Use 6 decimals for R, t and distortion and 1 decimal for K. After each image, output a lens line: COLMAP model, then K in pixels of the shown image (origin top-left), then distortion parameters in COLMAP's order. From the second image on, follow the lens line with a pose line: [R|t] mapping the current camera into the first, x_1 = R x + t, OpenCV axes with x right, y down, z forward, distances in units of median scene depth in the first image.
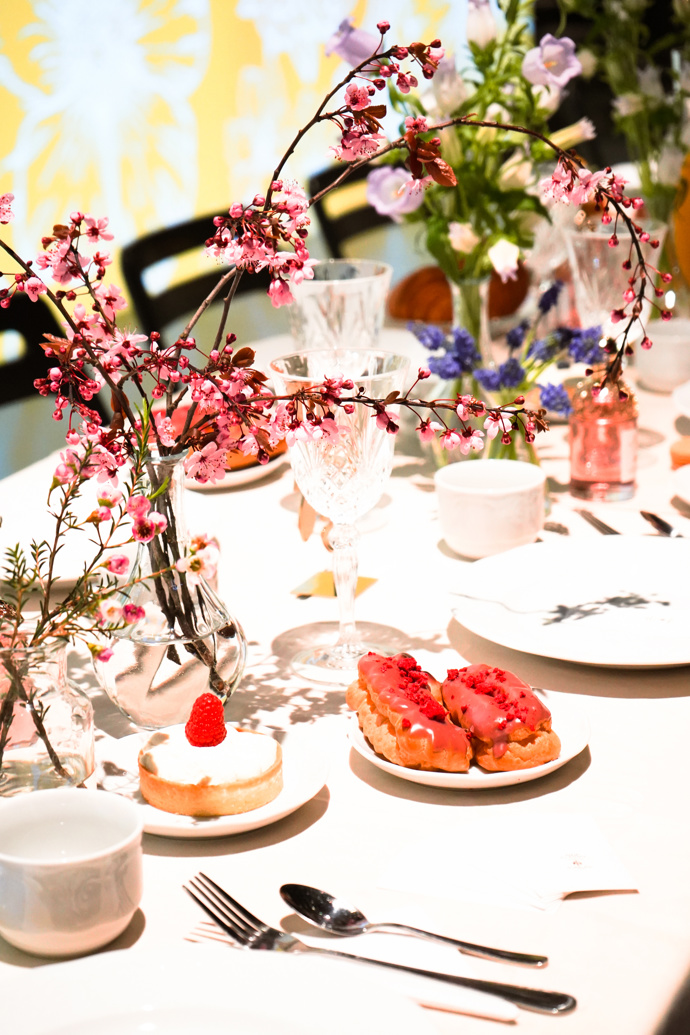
lens RADIAL K [[2193.7, 0, 345.4], [0, 2193.7, 512.9], [0, 0, 1]] dist [-0.046705, 0.000000]
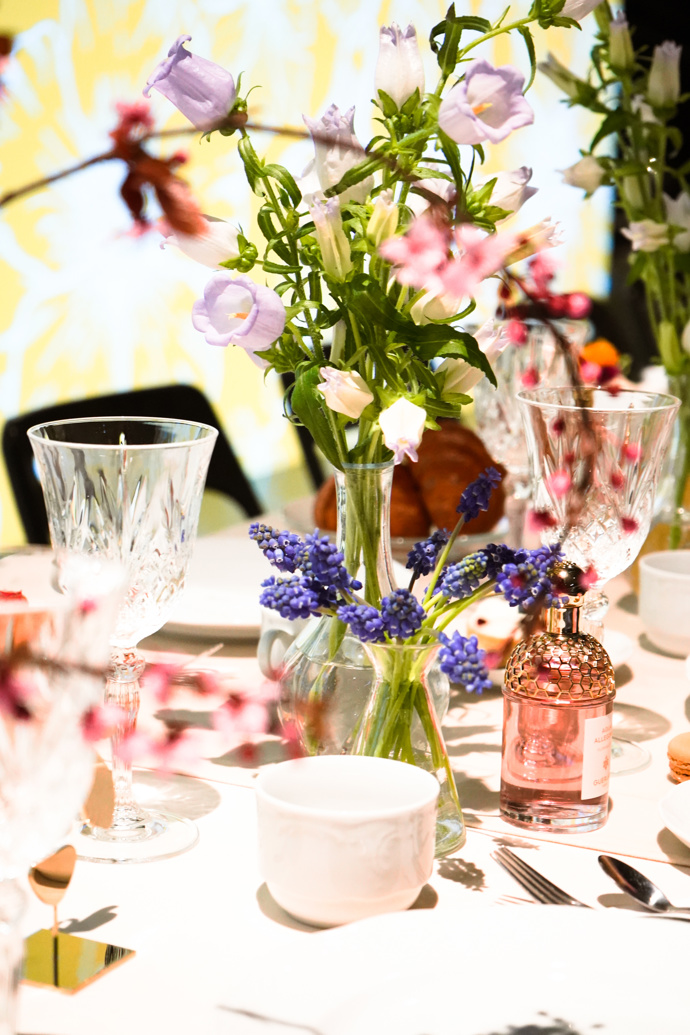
lens RADIAL K [[2193.7, 0, 346.3], [0, 2193.7, 522.8], [0, 0, 1]] dist [-0.046705, 0.000000]
pose [[0.997523, 0.059246, -0.037912, 0.080117], [-0.062673, 0.993338, -0.096709, -0.028307], [0.031930, 0.098845, 0.994590, 0.381740]]
